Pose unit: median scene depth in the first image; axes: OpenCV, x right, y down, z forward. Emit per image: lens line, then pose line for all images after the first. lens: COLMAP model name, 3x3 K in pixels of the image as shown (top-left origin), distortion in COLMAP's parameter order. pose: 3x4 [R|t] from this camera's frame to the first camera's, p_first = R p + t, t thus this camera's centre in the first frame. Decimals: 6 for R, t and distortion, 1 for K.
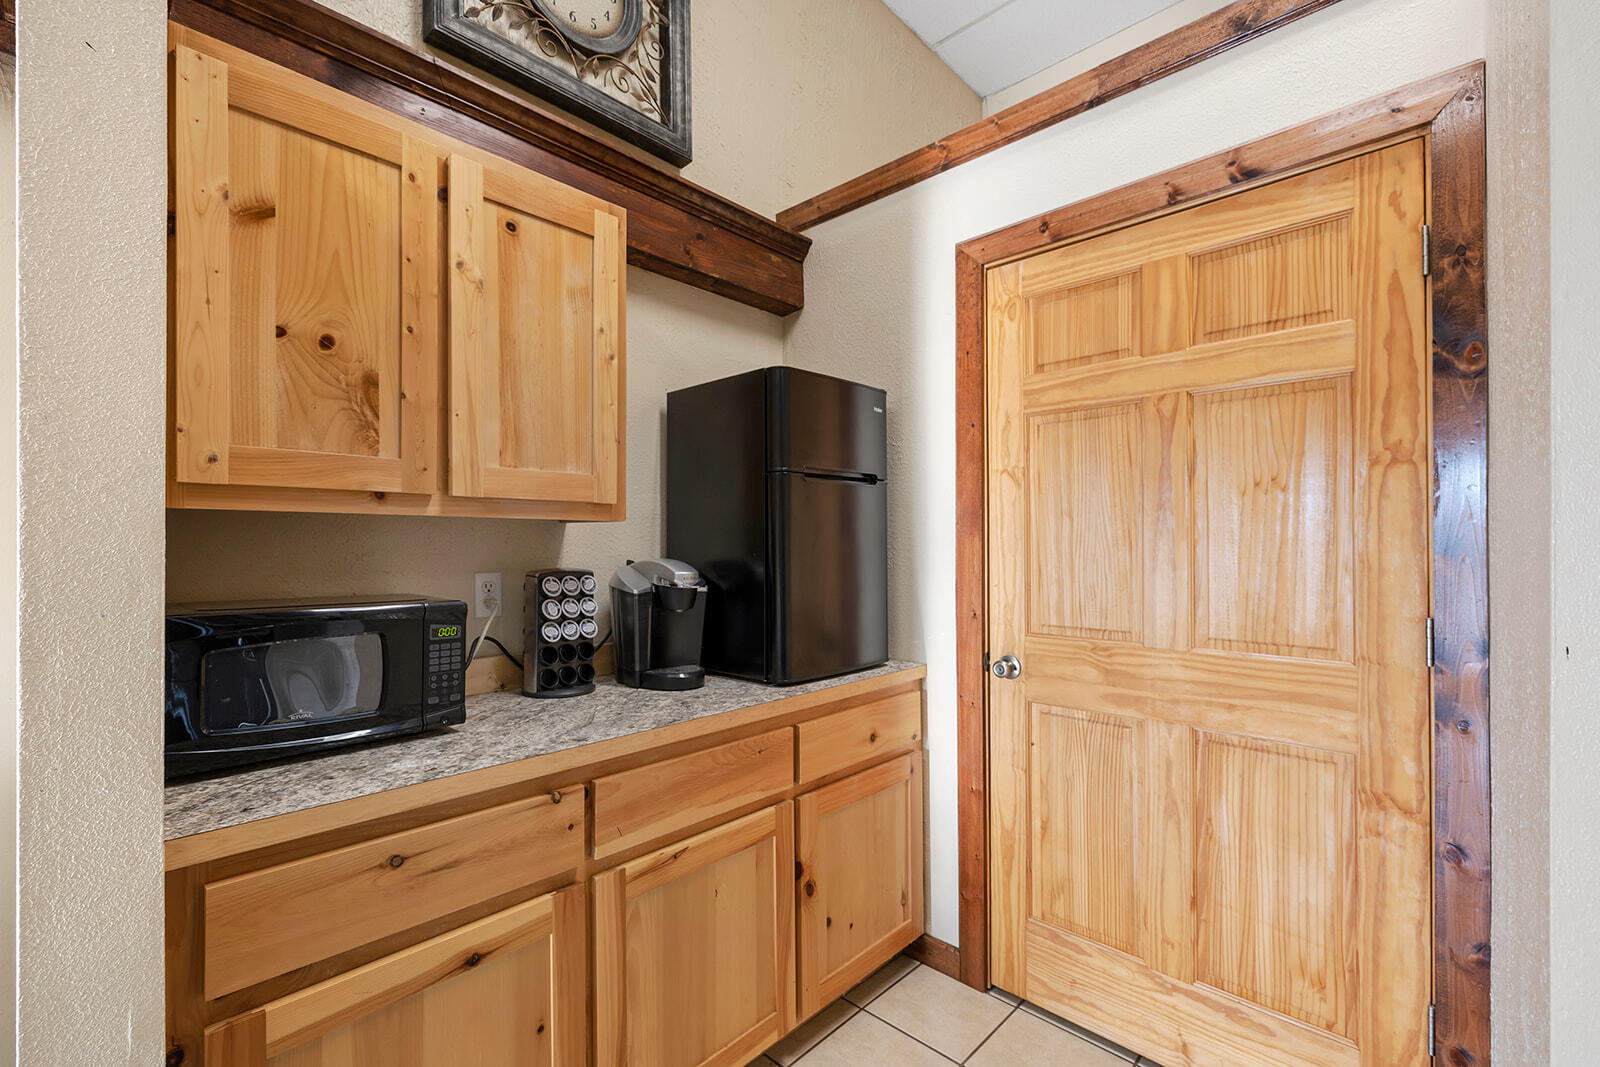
lens RADIAL K [[676.1, 0, 796.7], [0, 676.1, 541.1], [0, 0, 1]] dist [0.000385, 0.000279]
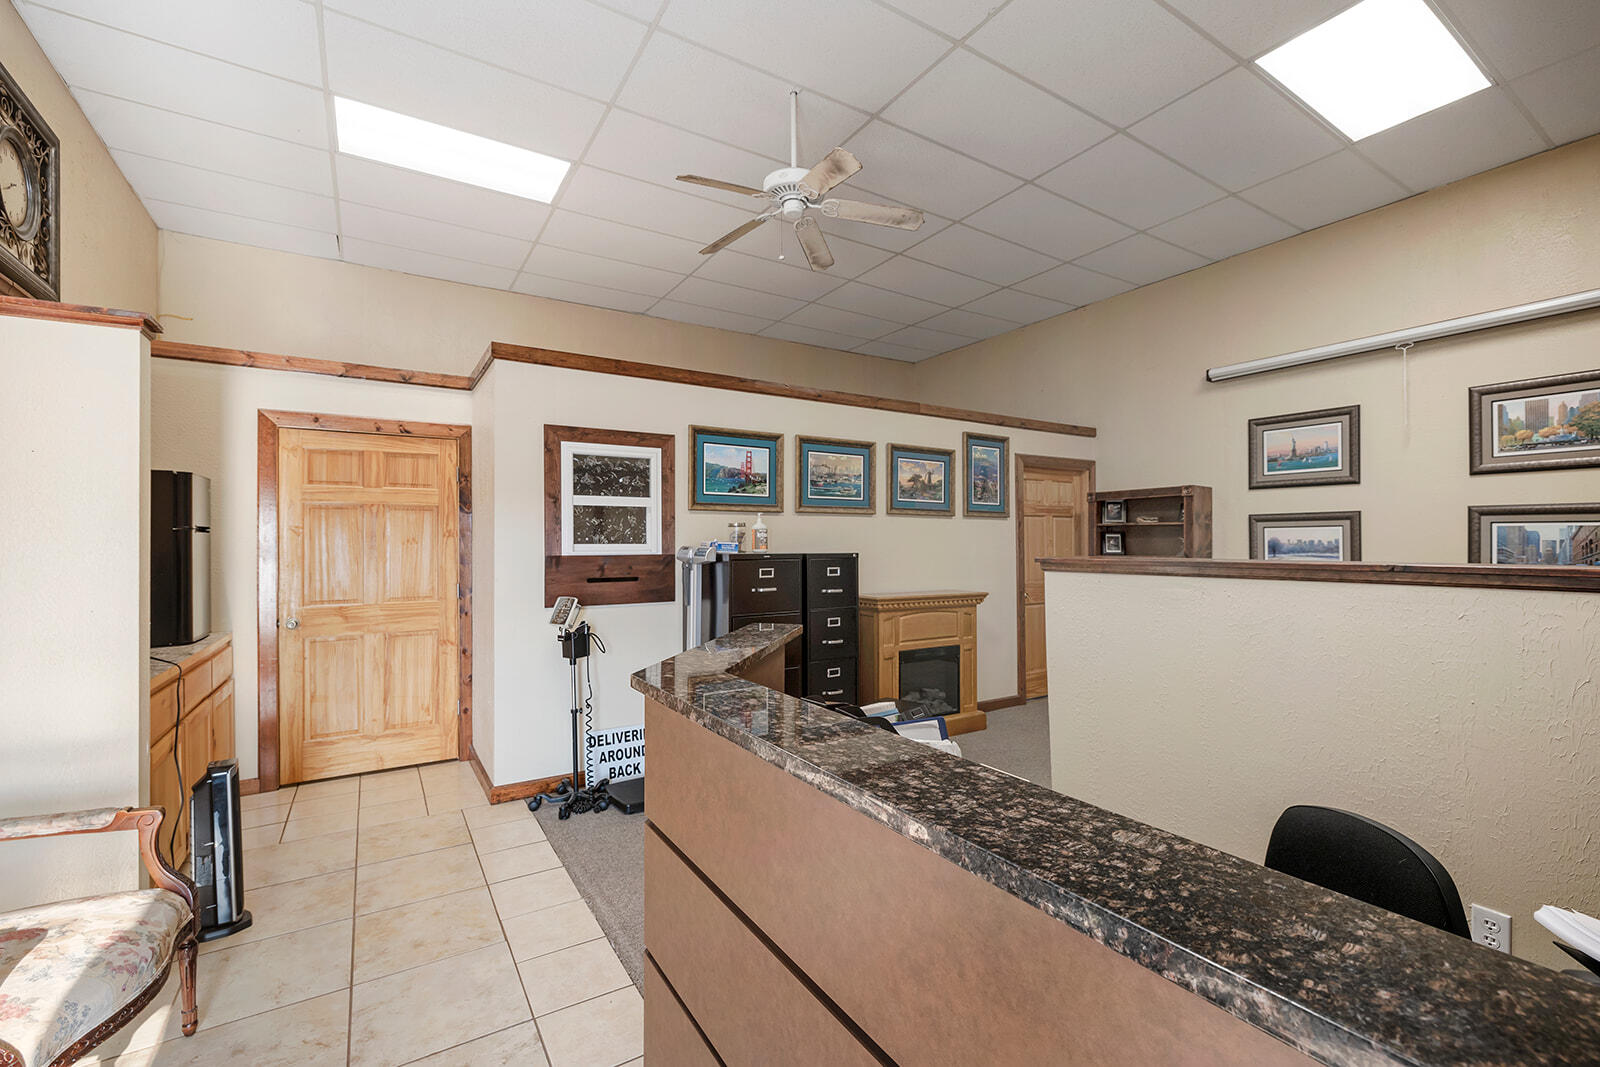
lens RADIAL K [[676.1, 0, 796.7], [0, 676.1, 541.1], [0, 0, 1]] dist [0.000385, 0.000279]
pose [[0.243537, 0.001193, 0.969891, -1.564026], [0.005601, 0.999981, -0.002636, -0.062228], [-0.969875, 0.006075, 0.243525, -1.184618]]
